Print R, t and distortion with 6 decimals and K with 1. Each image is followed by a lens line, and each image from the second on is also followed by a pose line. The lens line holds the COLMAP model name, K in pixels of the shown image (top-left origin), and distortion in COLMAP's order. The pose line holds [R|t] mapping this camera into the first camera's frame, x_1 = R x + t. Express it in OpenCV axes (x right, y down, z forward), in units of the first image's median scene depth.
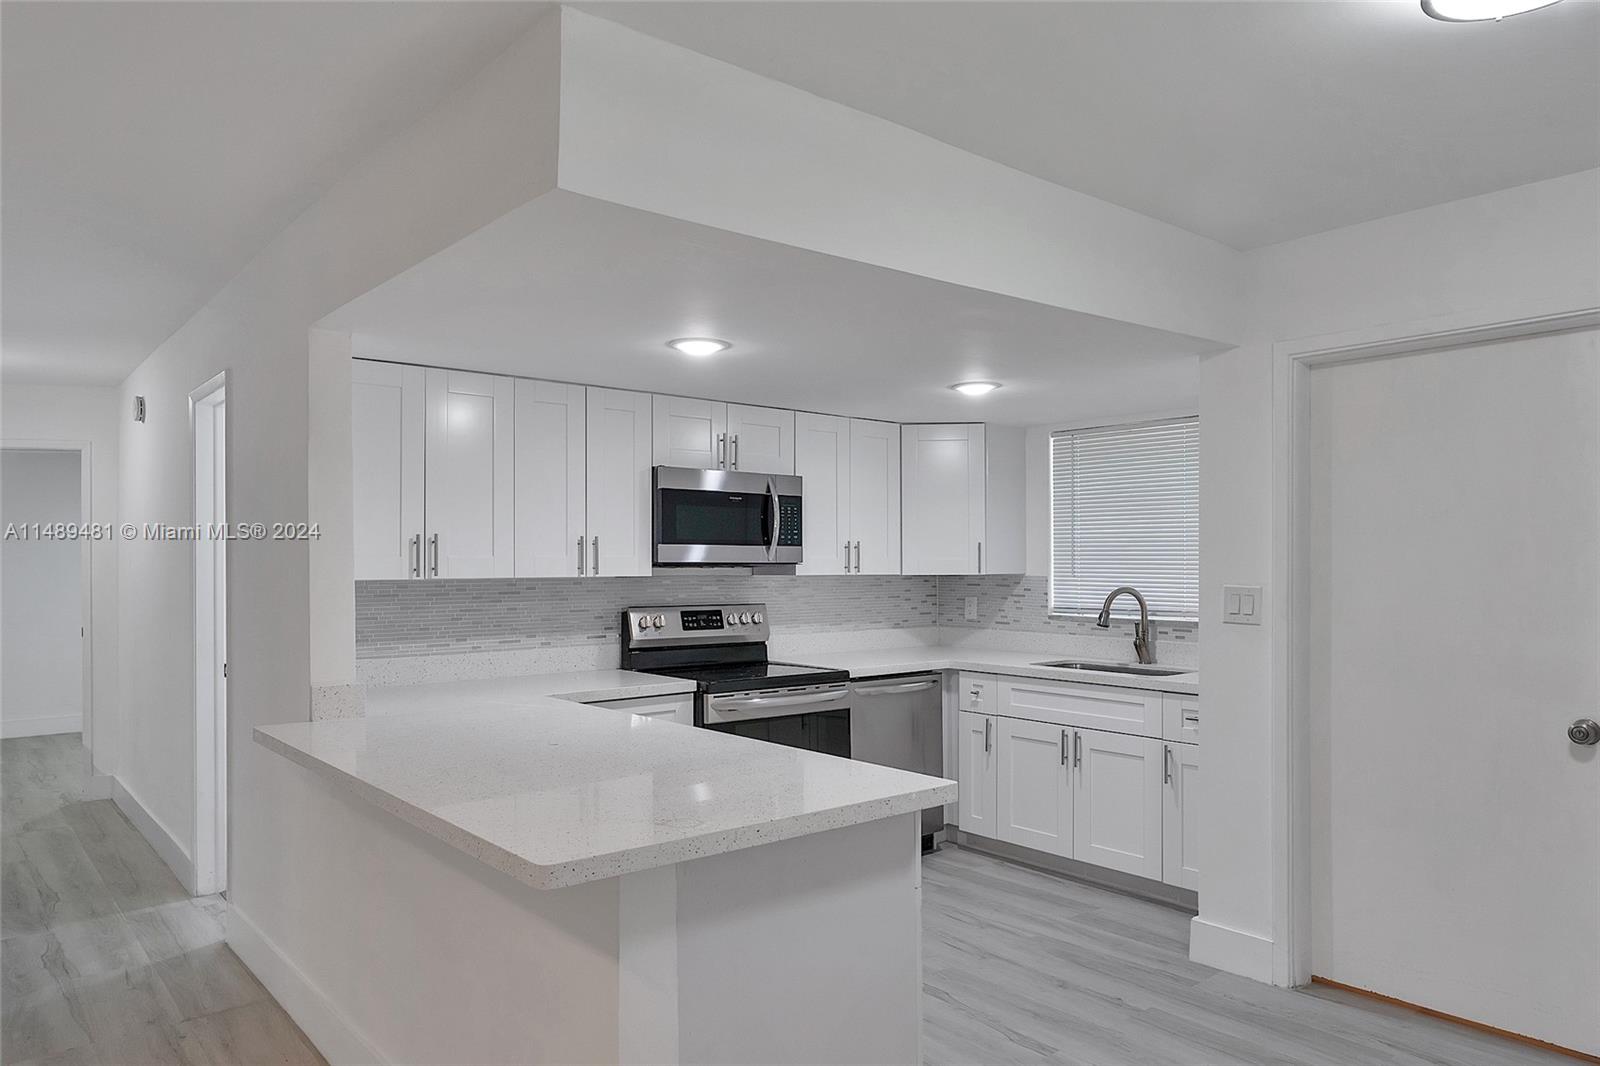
lens RADIAL K [[1058.8, 0, 800.2], [0, 1058.8, 563.8], [0, 0, 1]] dist [0.006905, 0.001833]
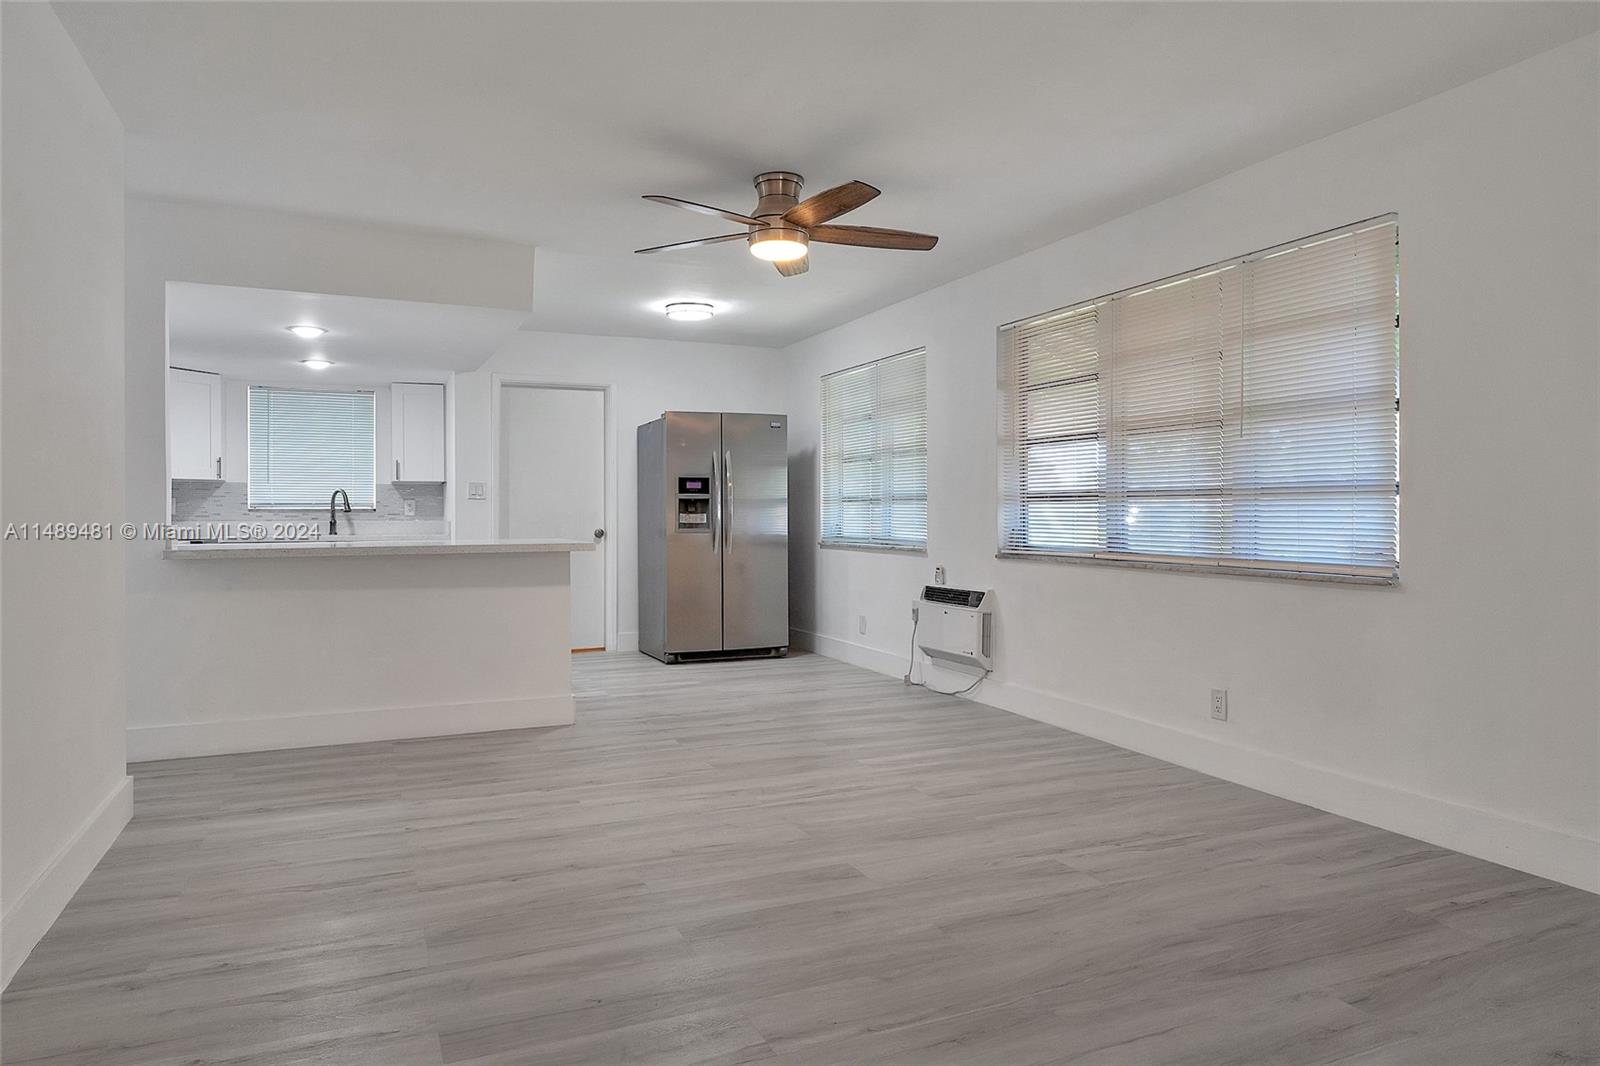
lens RADIAL K [[1011.2, 0, 796.0], [0, 1011.2, 514.8], [0, 0, 1]] dist [-0.003637, 0.003074]
pose [[0.278609, 0.000687, 0.960404, -1.011459], [0.004632, 0.999987, -0.002059, 0.069777], [-0.960393, 0.005022, 0.278603, -0.149075]]
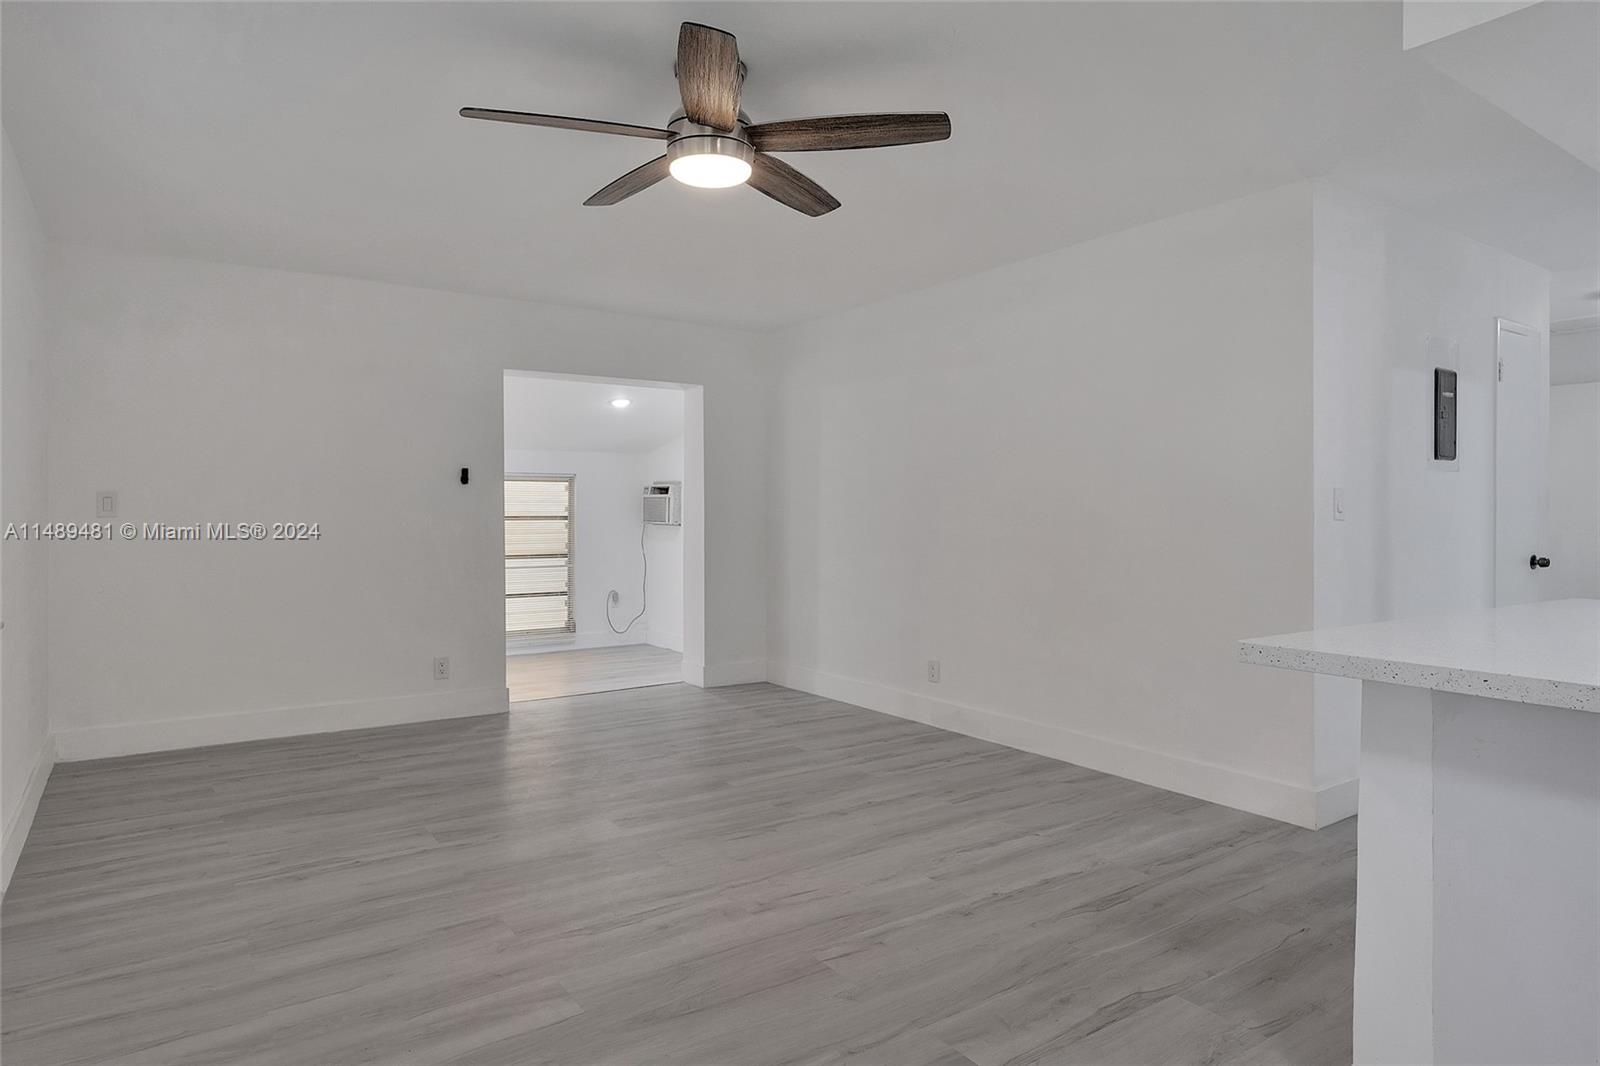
lens RADIAL K [[929.5, 0, 778.2], [0, 929.5, 517.6], [0, 0, 1]] dist [0.005302, 0.001254]
pose [[-0.108674, 0.008722, -0.994039, 0.308854], [-0.004791, 0.999945, 0.009297, 0.043705], [0.994066, 0.005773, -0.108626, 0.193186]]
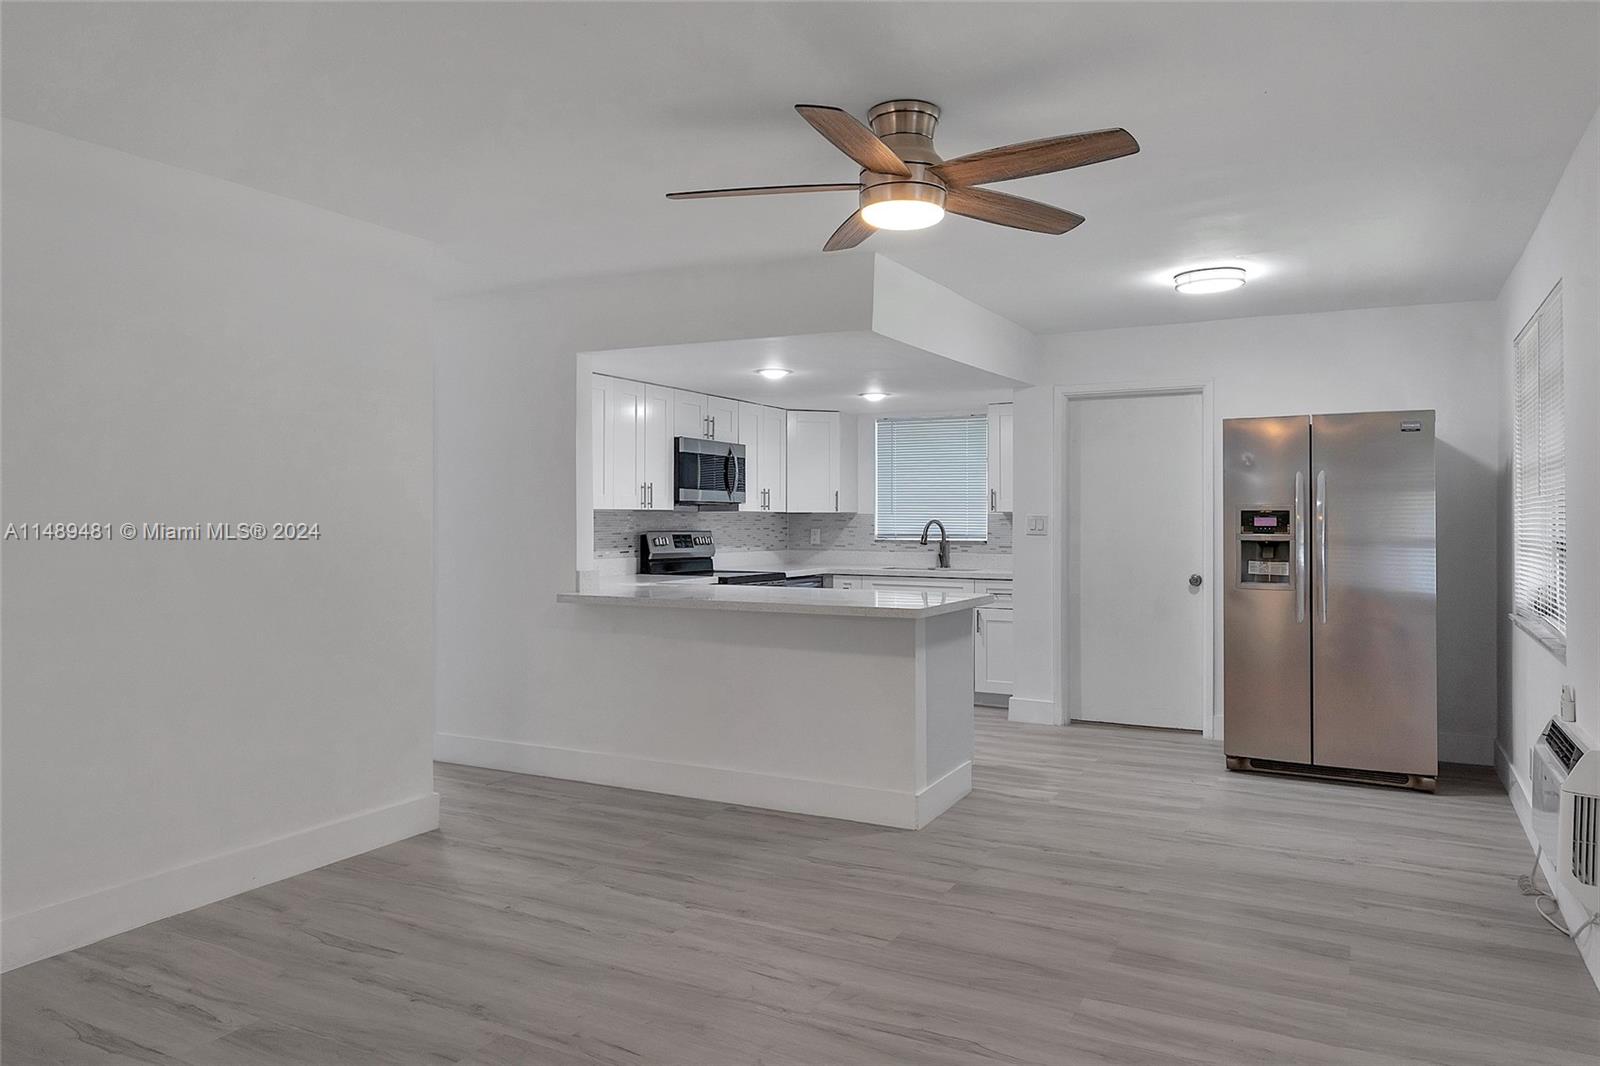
lens RADIAL K [[1095.6, 0, 788.9], [0, 1095.6, 497.8], [0, 0, 1]] dist [0.000766, 0.000654]
pose [[0.930010, 0.010555, 0.367381, -0.503981], [-0.003131, 0.999779, -0.020797, 0.024103], [-0.367520, 0.018191, 0.929838, -0.456262]]
